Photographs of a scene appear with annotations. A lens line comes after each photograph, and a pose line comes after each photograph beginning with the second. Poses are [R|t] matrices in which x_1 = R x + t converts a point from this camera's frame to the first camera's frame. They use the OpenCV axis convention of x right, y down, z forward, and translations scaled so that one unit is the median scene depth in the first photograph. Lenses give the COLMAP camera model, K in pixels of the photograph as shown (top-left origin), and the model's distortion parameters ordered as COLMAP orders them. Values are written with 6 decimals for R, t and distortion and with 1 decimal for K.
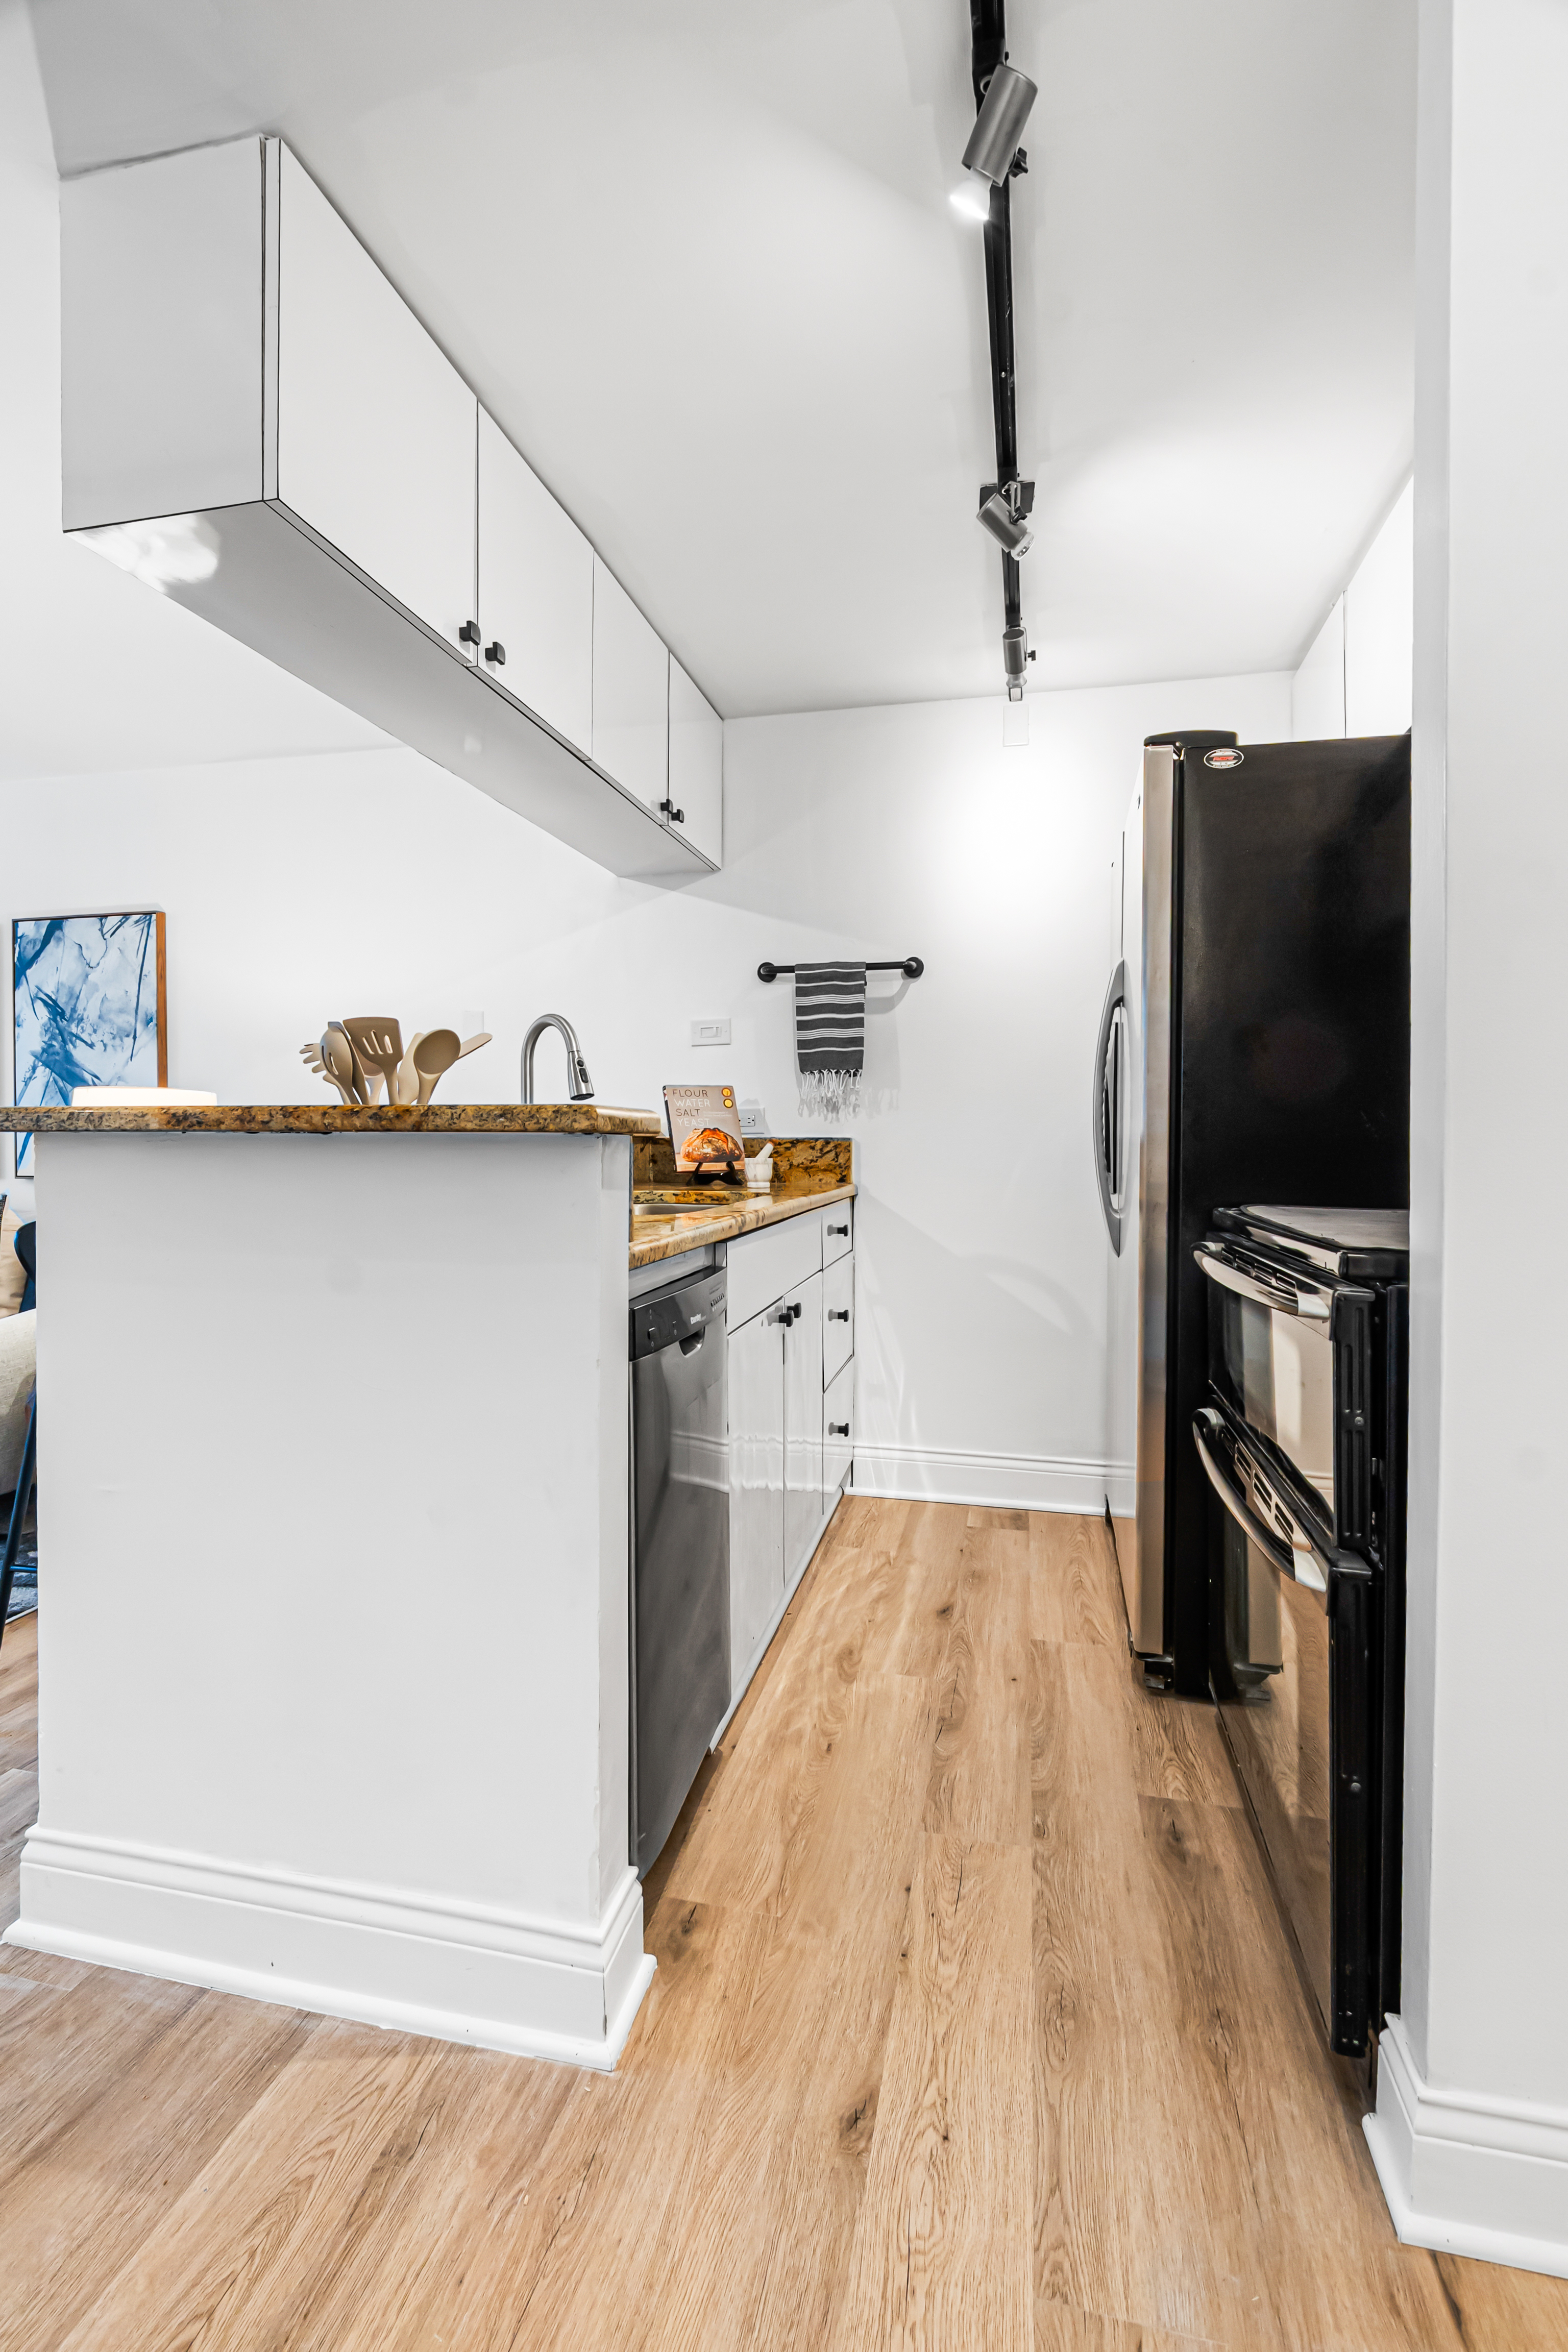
lens RADIAL K [[1023.2, 0, 819.6], [0, 1023.2, 1147.7], [0, 0, 1]] dist [-0.008855, 0.002082]
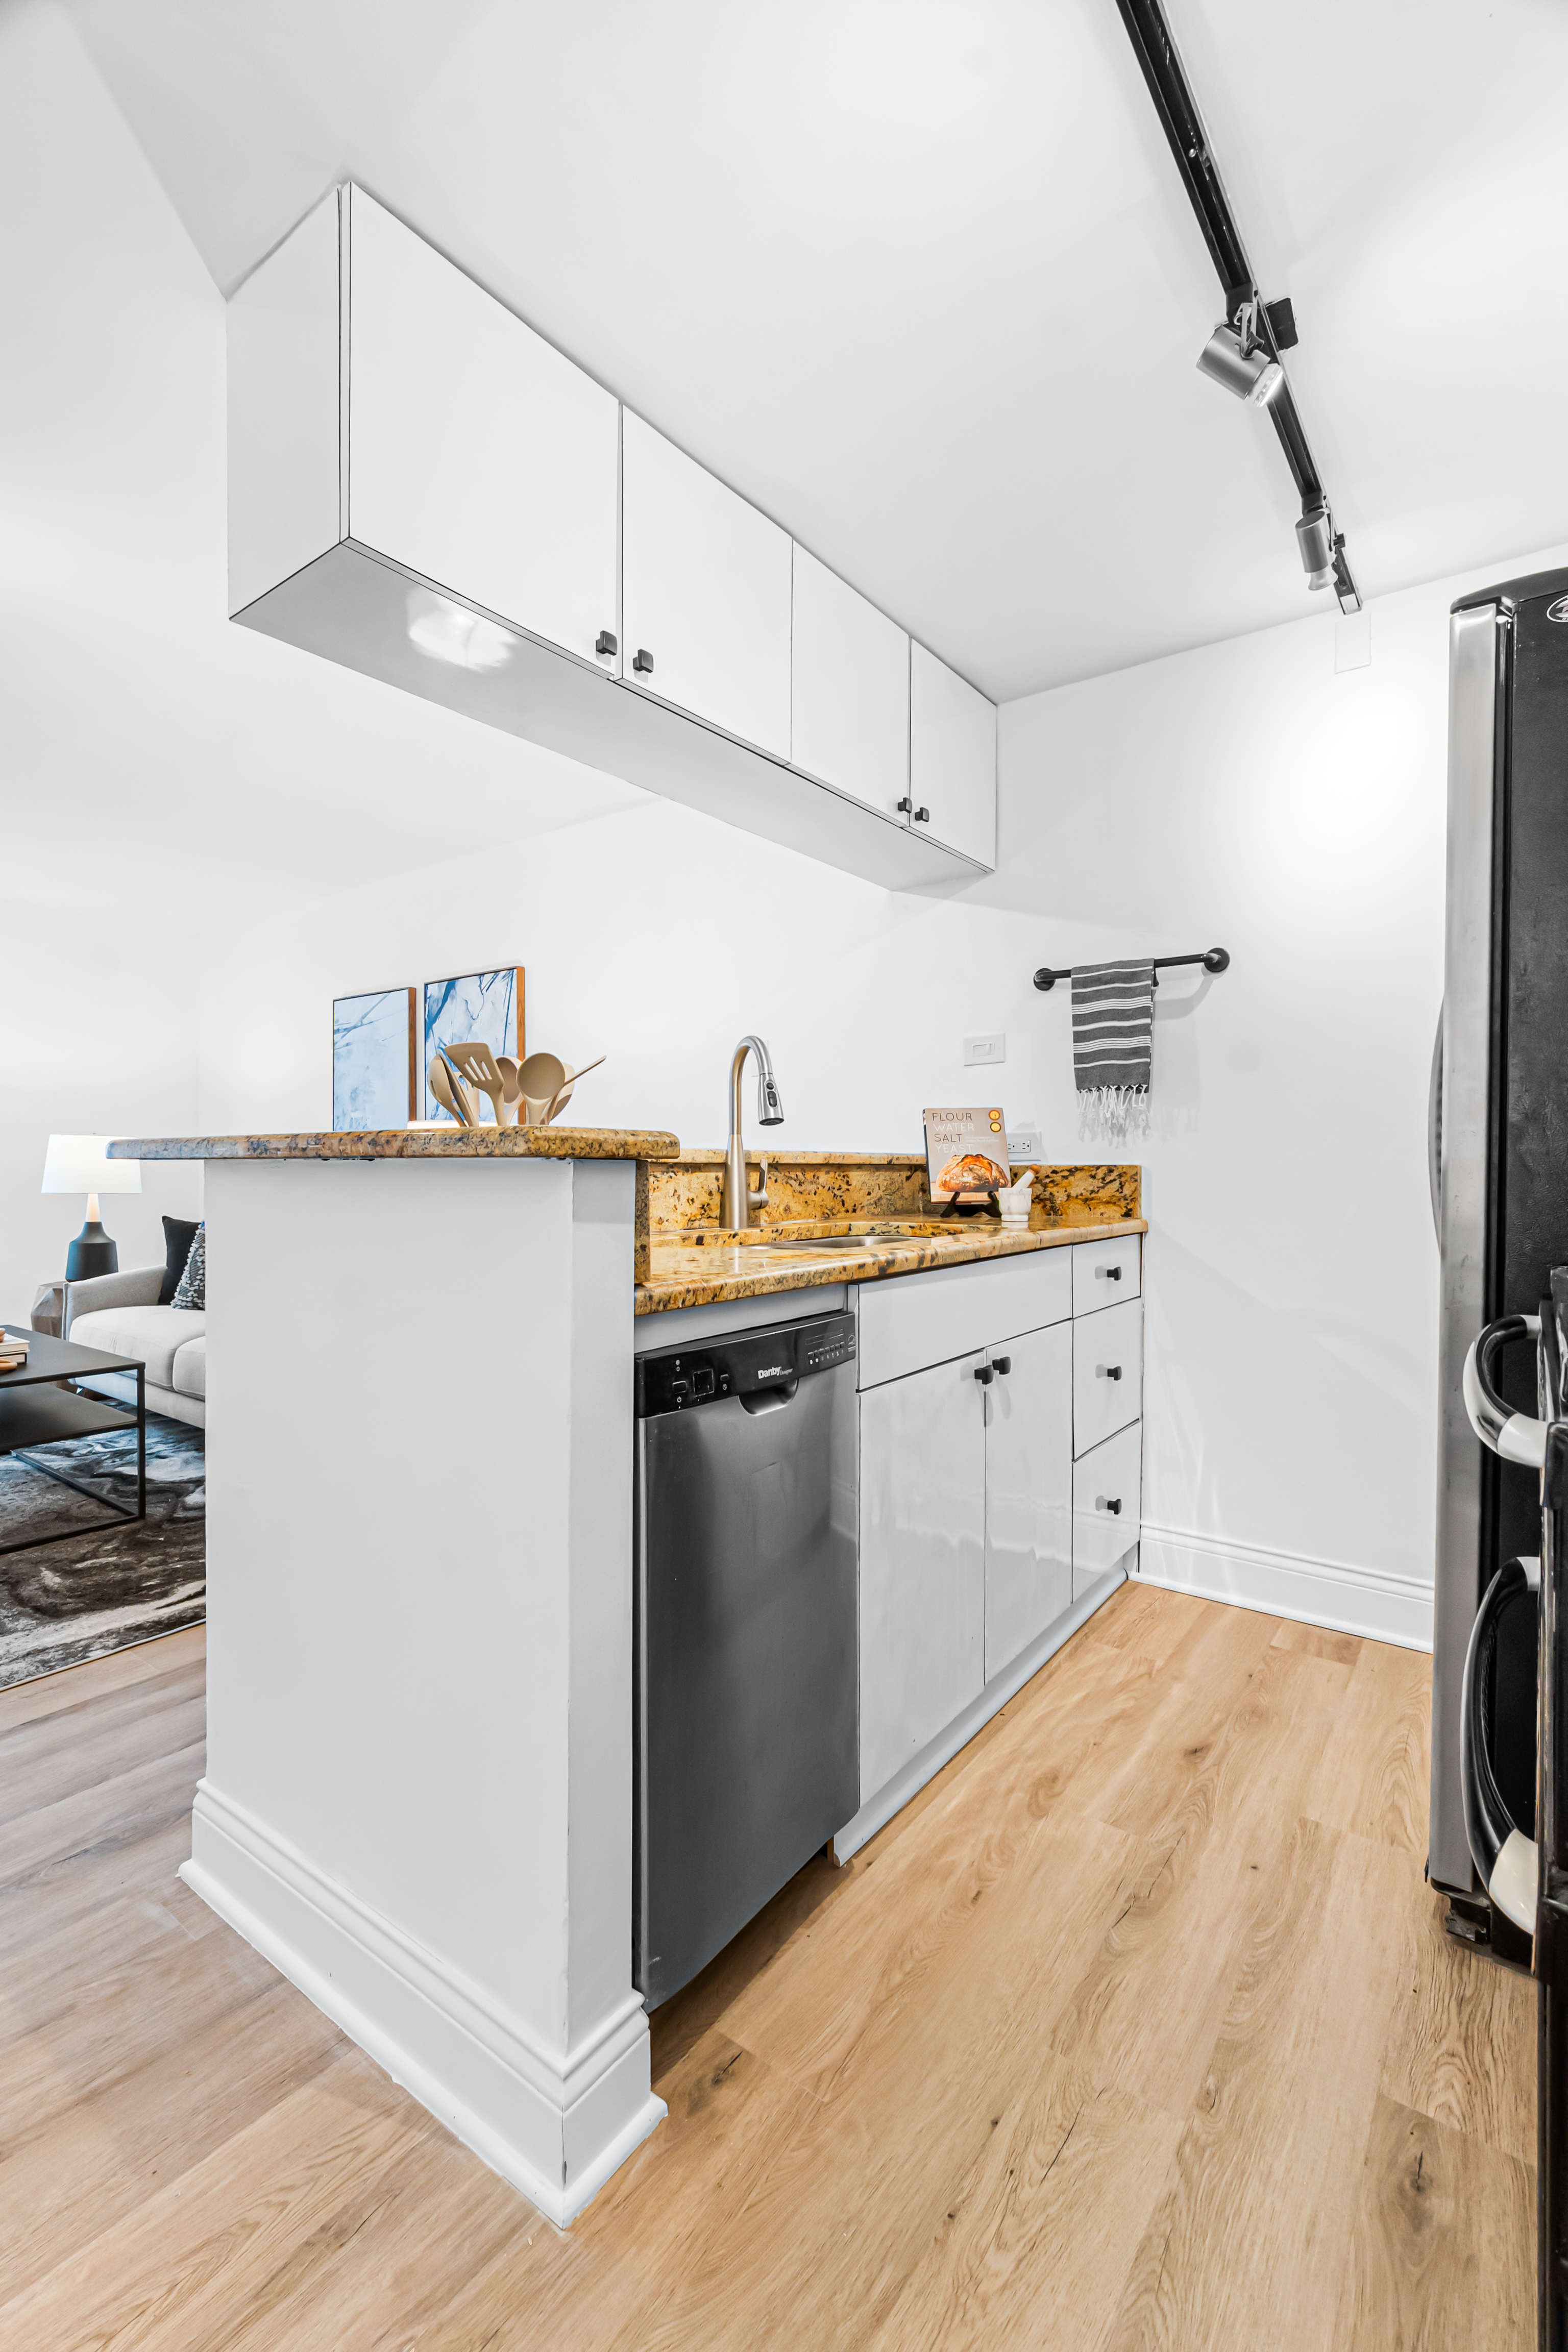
lens RADIAL K [[1023.2, 0, 809.2], [0, 1023.2, 1177.8], [0, 0, 1]] dist [-0.008855, 0.002082]
pose [[0.914275, 0.003320, -0.405080, 0.187900], [-0.002602, 0.999994, 0.002323, -0.000269], [0.405086, -0.001070, 0.914278, 0.158266]]
